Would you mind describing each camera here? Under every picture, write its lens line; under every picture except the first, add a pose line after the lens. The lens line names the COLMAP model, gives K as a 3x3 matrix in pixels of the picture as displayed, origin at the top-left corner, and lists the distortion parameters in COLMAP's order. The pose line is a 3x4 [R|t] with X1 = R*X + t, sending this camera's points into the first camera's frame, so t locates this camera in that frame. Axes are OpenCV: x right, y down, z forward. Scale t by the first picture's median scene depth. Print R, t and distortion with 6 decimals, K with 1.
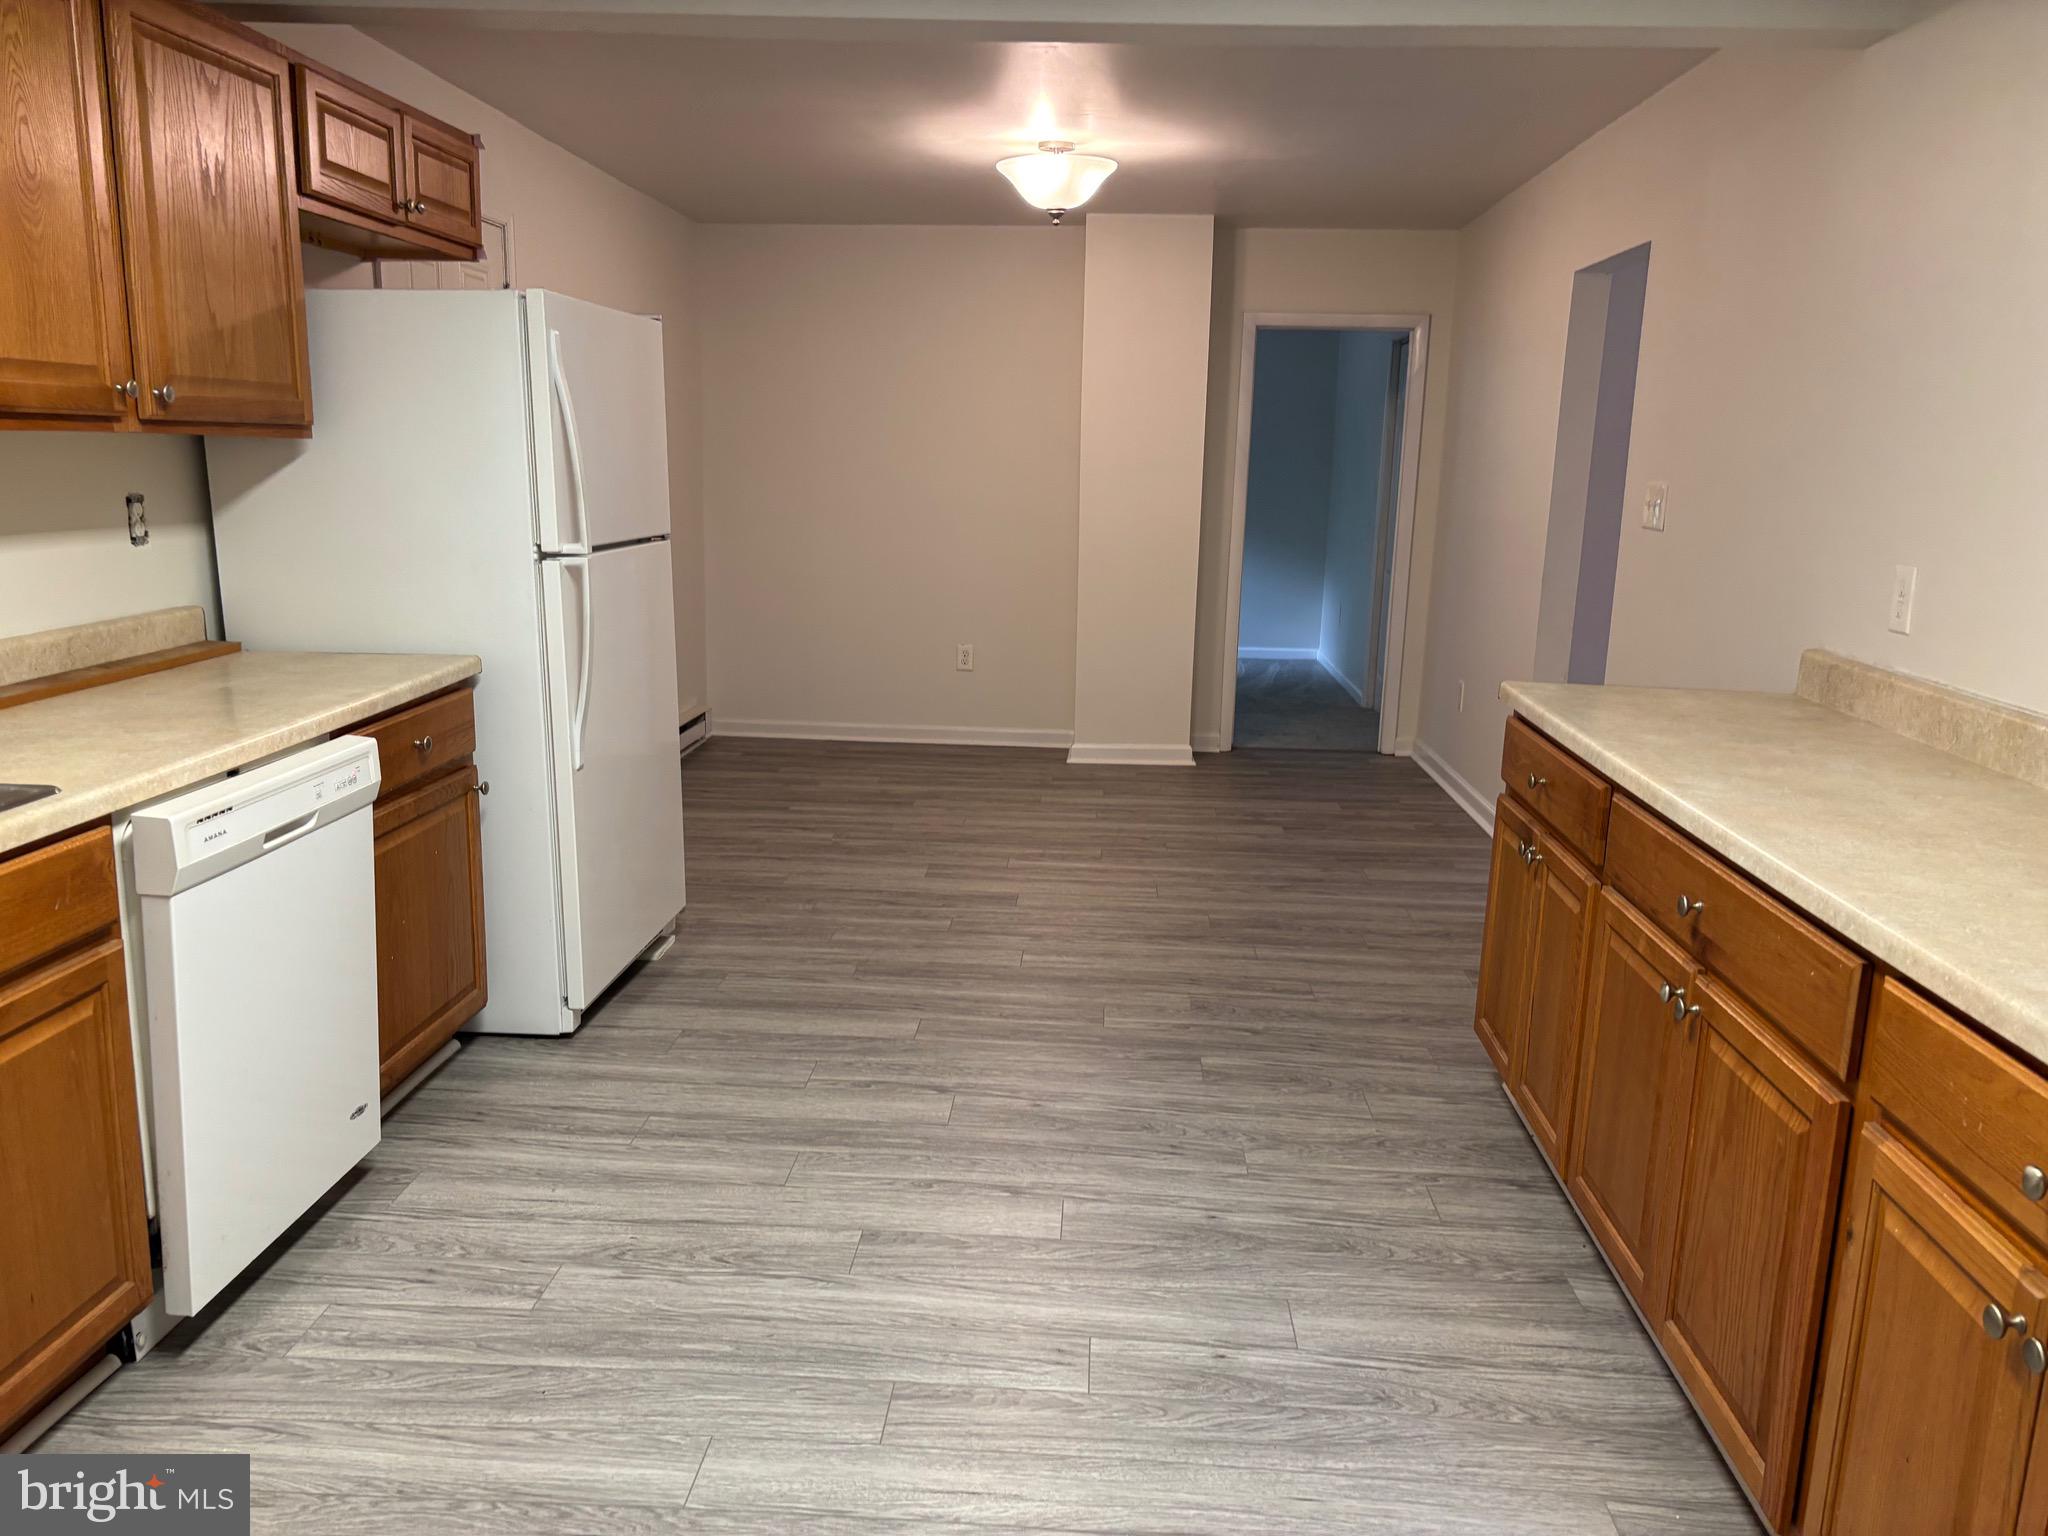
lens RADIAL K [[1543.4, 0, 1012.0], [0, 1543.4, 782.8], [0, 0, 1]] dist [0.062309, -0.060599]
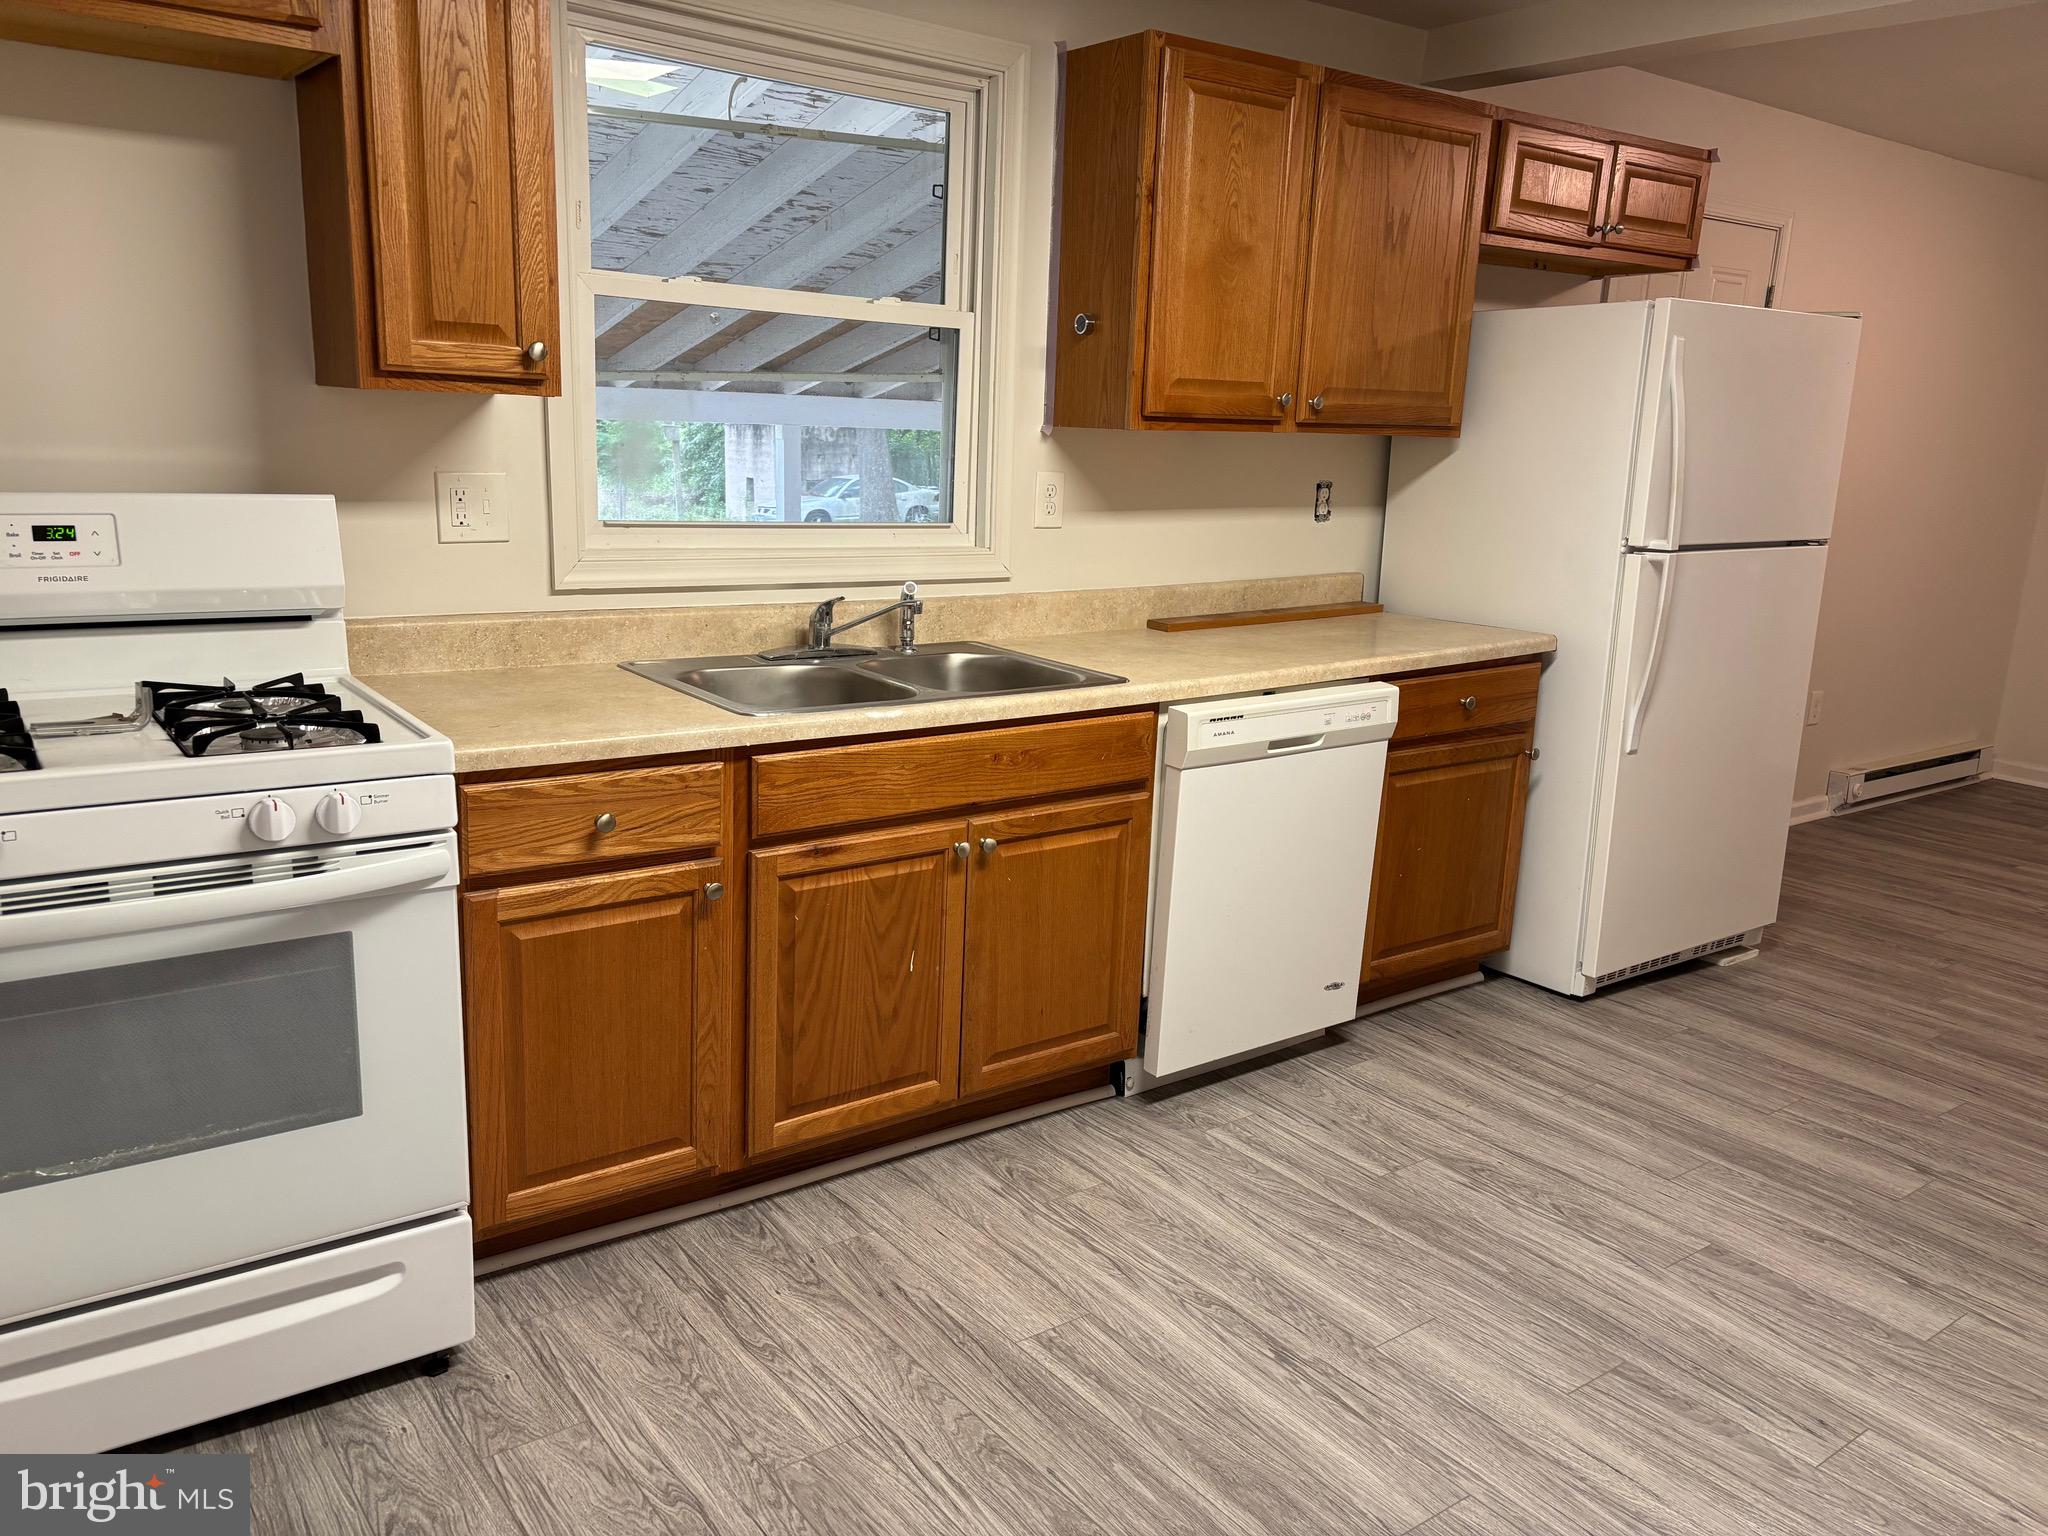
lens RADIAL K [[1543.4, 0, 1025.3], [0, 1543.4, 779.5], [0, 0, 1]] dist [0.062309, -0.060599]
pose [[0.648108, 0.176259, -0.740870, 0.305154], [-0.179358, 0.980810, 0.076441, 0.001851], [0.740126, 0.083339, 0.667284, -0.007604]]
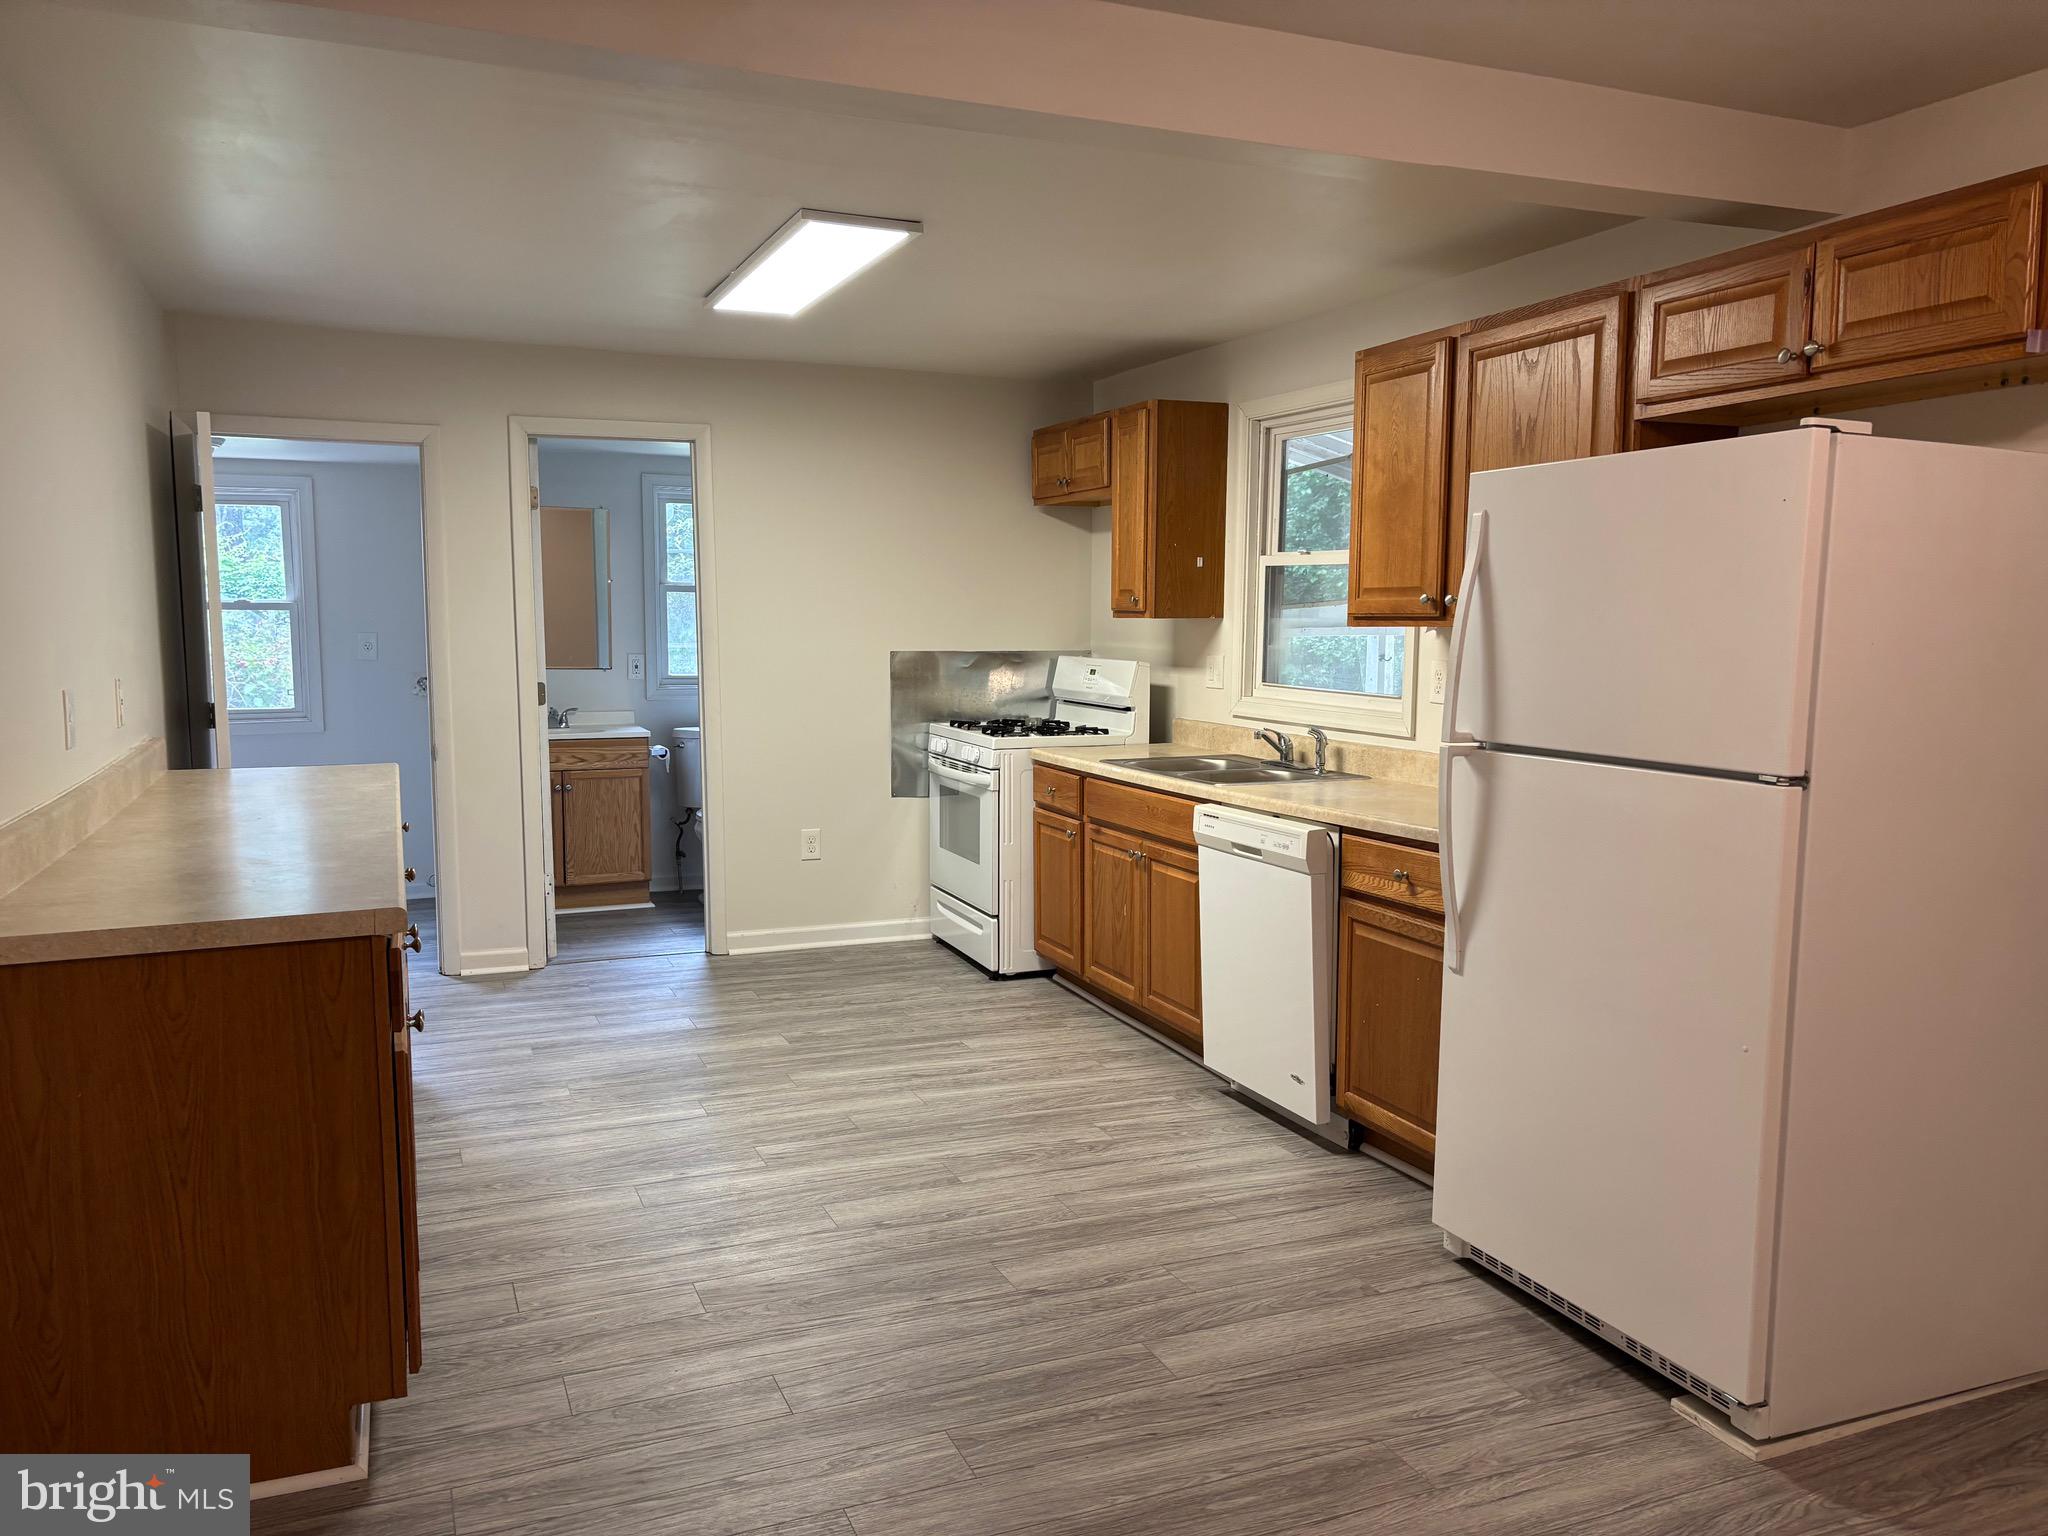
lens RADIAL K [[1543.4, 0, 1040.7], [0, 1543.4, 778.6], [0, 0, 1]] dist [0.062309, -0.060599]
pose [[-0.891253, 0.016590, -0.453202, 0.457143], [-0.122520, 0.953363, 0.275842, -0.437130], [0.436642, 0.301371, -0.847655, 2.087478]]
